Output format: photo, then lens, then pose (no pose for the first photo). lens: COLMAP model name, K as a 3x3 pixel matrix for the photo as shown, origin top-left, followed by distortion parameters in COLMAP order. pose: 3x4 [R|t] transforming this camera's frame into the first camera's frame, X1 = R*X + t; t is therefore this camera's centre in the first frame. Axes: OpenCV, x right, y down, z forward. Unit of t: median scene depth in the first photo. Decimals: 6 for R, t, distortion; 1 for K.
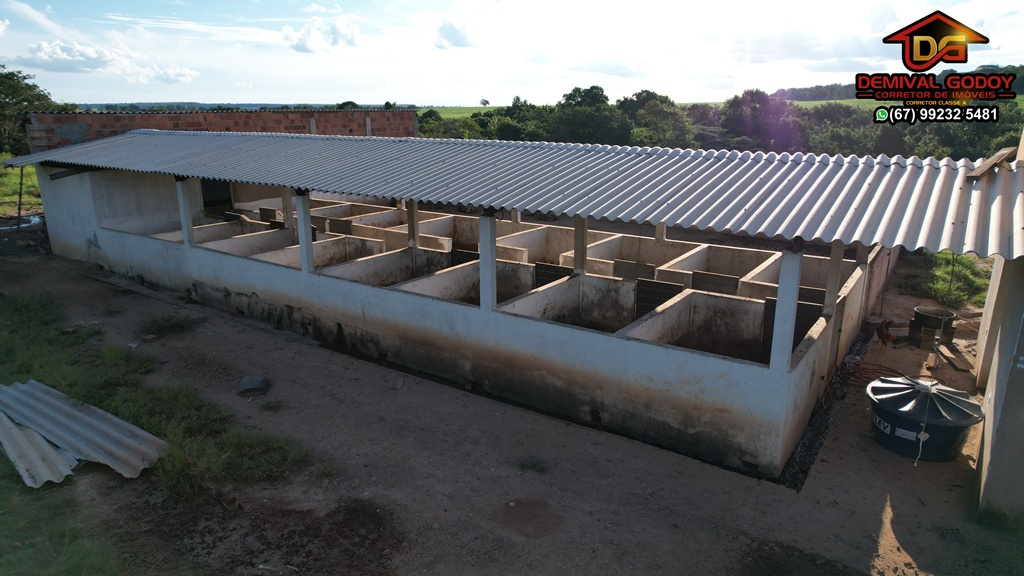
lens RADIAL K [[654.7, 0, 514.4], [0, 654.7, 282.2], [0, 0, 1]] dist [-0.021989, 0.011242]
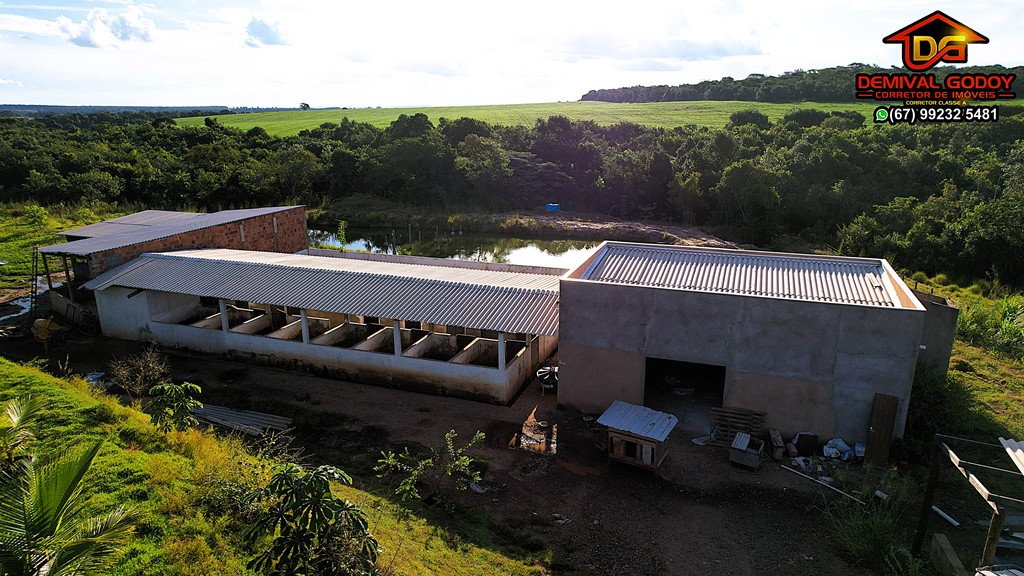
lens RADIAL K [[654.7, 0, 515.5], [0, 654.7, 288.8], [0, 0, 1]] dist [-0.021989, 0.011242]
pose [[0.966219, -0.071328, 0.247655, -0.109833], [0.068480, 0.997450, 0.020104, -0.122977], [-0.248458, -0.002466, 0.968640, -0.814366]]
